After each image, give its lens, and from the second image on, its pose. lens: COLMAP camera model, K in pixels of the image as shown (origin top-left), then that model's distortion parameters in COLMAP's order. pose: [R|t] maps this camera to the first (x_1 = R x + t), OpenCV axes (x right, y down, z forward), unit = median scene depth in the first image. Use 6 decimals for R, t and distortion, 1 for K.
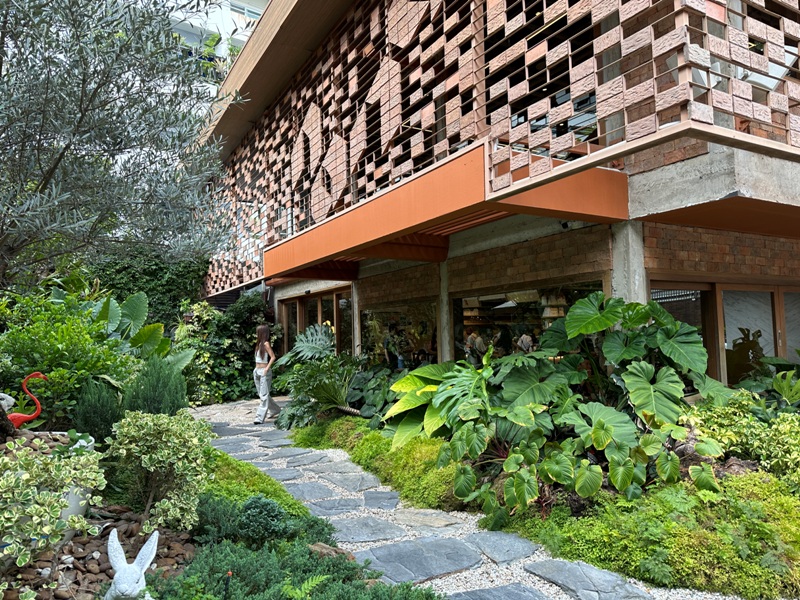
lens RADIAL K [[563.3, 0, 394.3], [0, 563.3, 314.4], [0, 0, 1]] dist [0.028999, -0.035463]
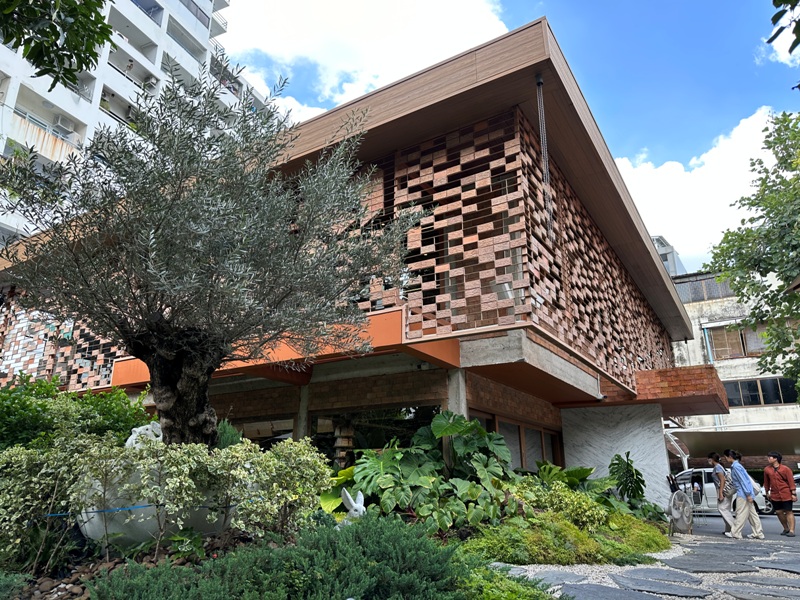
lens RADIAL K [[563.3, 0, 397.2], [0, 563.3, 302.7], [0, 0, 1]] dist [0.028999, -0.035463]
pose [[0.879065, 0.171150, 0.444919, -0.490953], [-0.042082, 0.957544, -0.285200, 0.121148], [-0.474841, 0.231987, 0.848945, -0.322658]]
